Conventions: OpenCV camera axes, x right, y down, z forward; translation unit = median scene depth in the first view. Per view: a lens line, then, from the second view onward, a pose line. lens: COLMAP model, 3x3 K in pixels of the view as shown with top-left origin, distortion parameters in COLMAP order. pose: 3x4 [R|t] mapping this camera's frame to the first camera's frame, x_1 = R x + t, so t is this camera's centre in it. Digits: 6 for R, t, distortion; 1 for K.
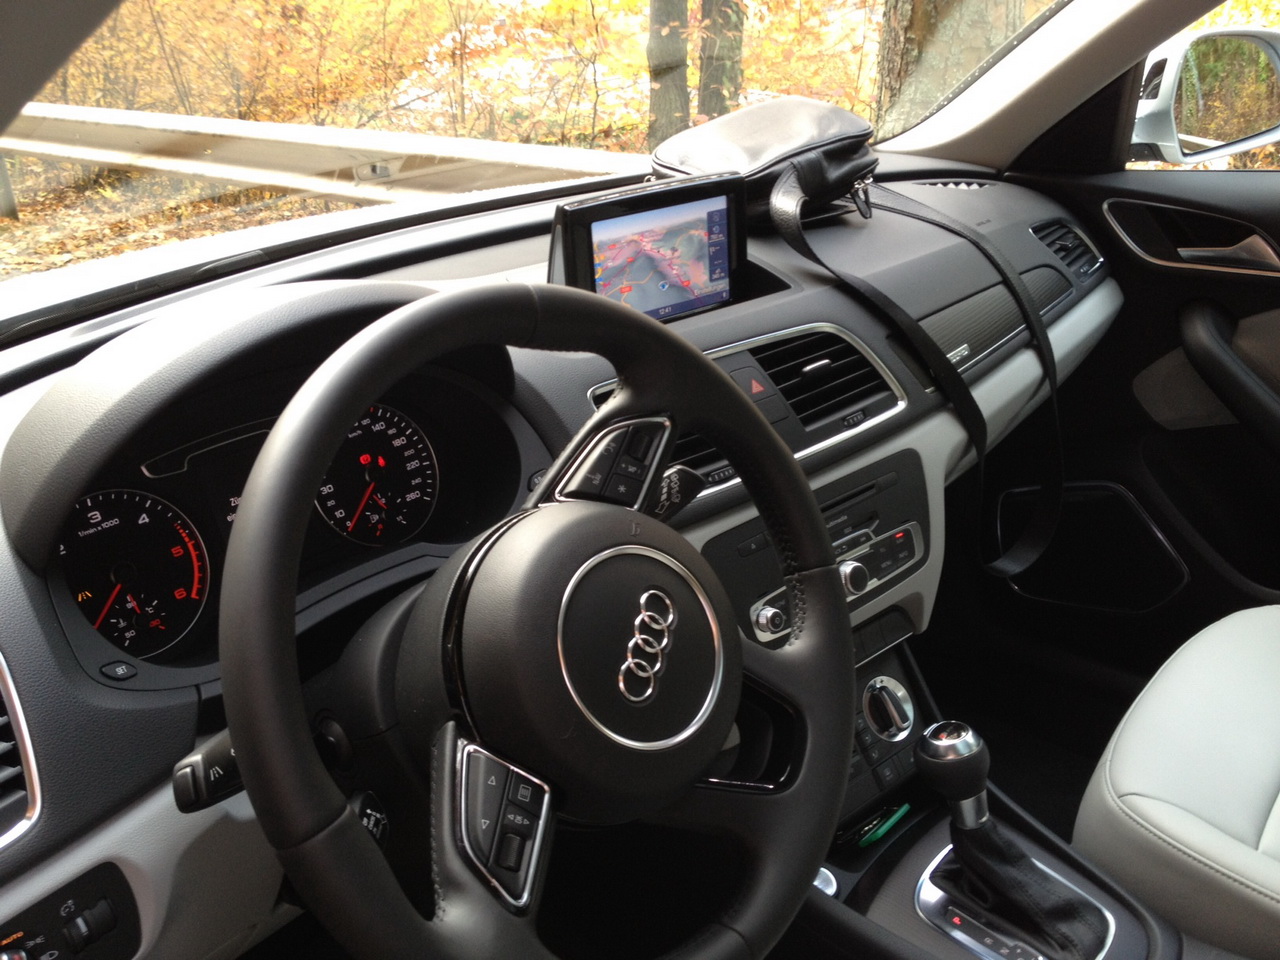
lens RADIAL K [[1225.2, 0, 640.0], [0, 1225.2, 480.0], [0, 0, 1]] dist [0.075850, -0.139472]
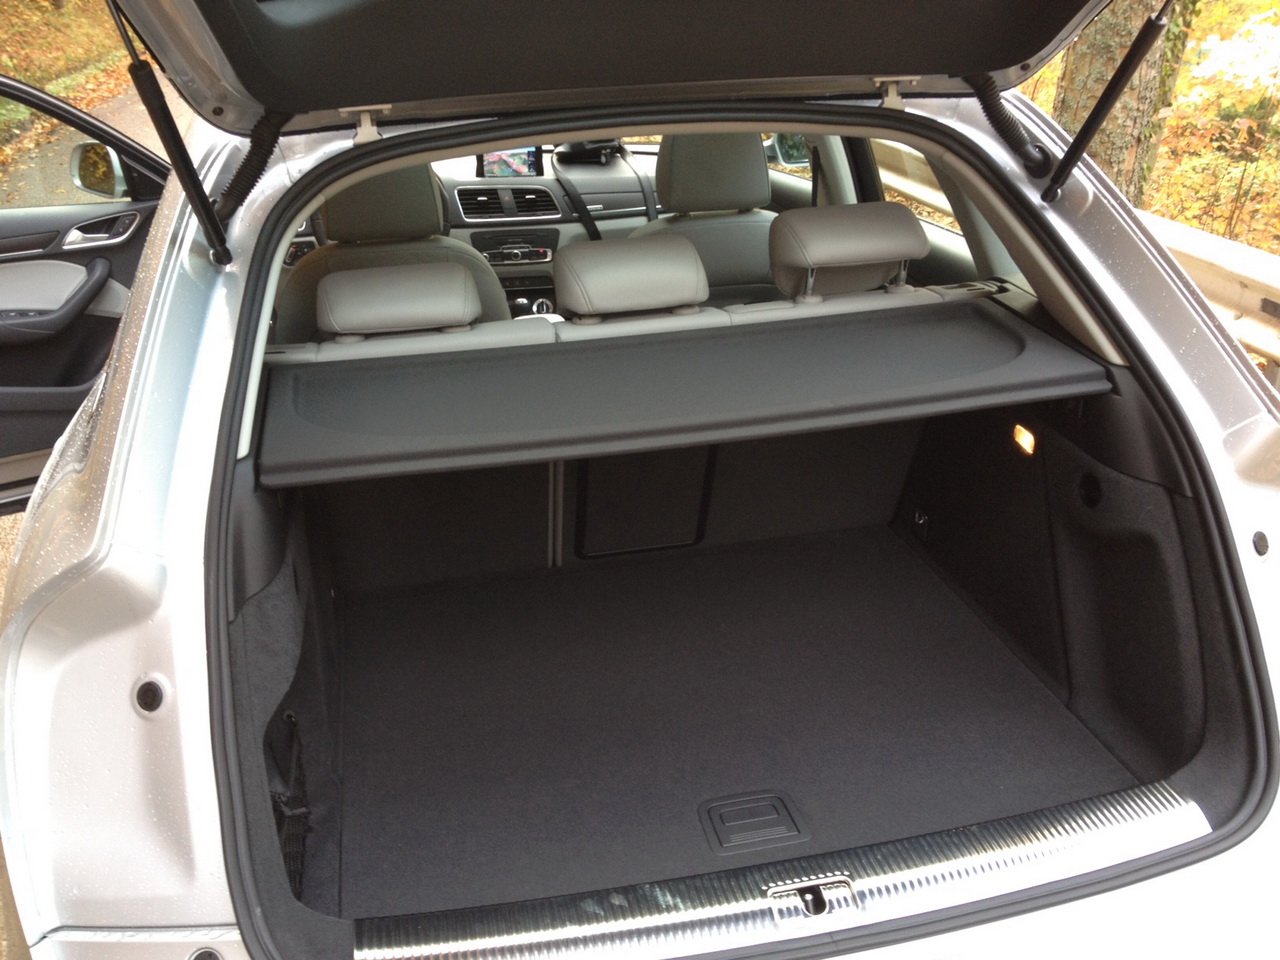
lens RADIAL K [[1225.2, 0, 640.0], [0, 1225.2, 480.0], [0, 0, 1]] dist [0.075850, -0.139472]
pose [[0.810277, 0.270409, -0.519933, 2.452191], [-0.249771, 0.961918, 0.111030, 0.215617], [0.530156, 0.039899, 0.846961, -1.785554]]
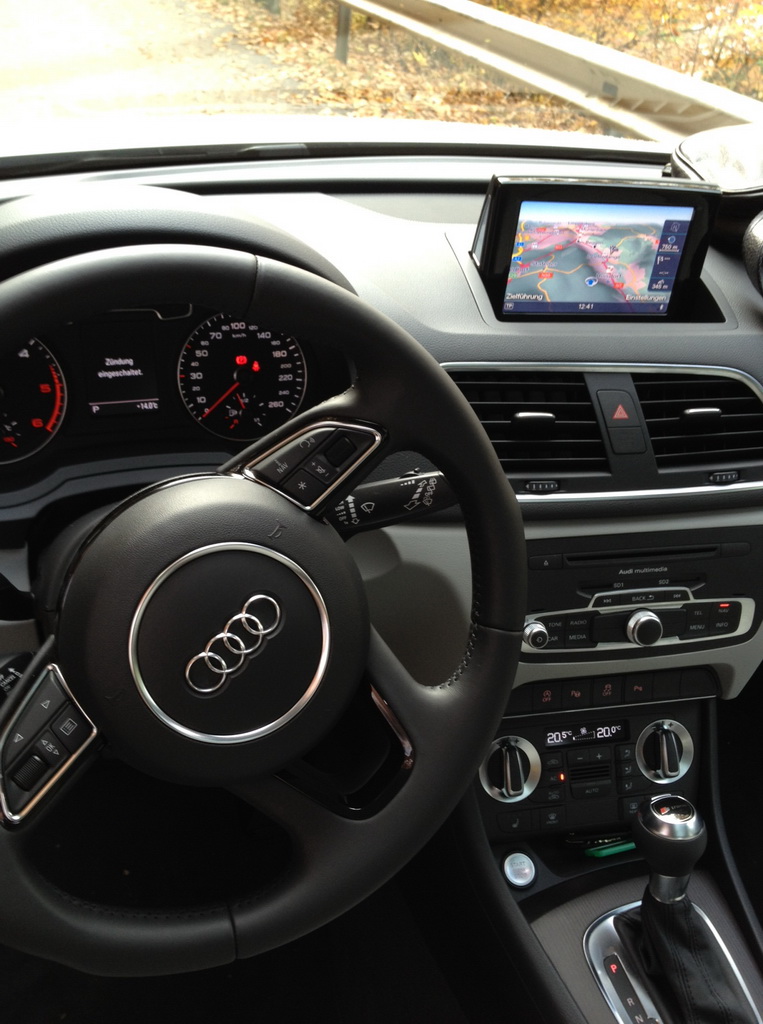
lens RADIAL K [[980.1, 0, 381.5], [0, 980.1, 512.0], [0, 0, 1]] dist [0.075850, -0.139472]
pose [[0.868657, 0.370312, -0.329096, 0.209805], [-0.309931, 0.924442, 0.222150, -0.114499], [0.386495, -0.090975, 0.917794, 0.192867]]
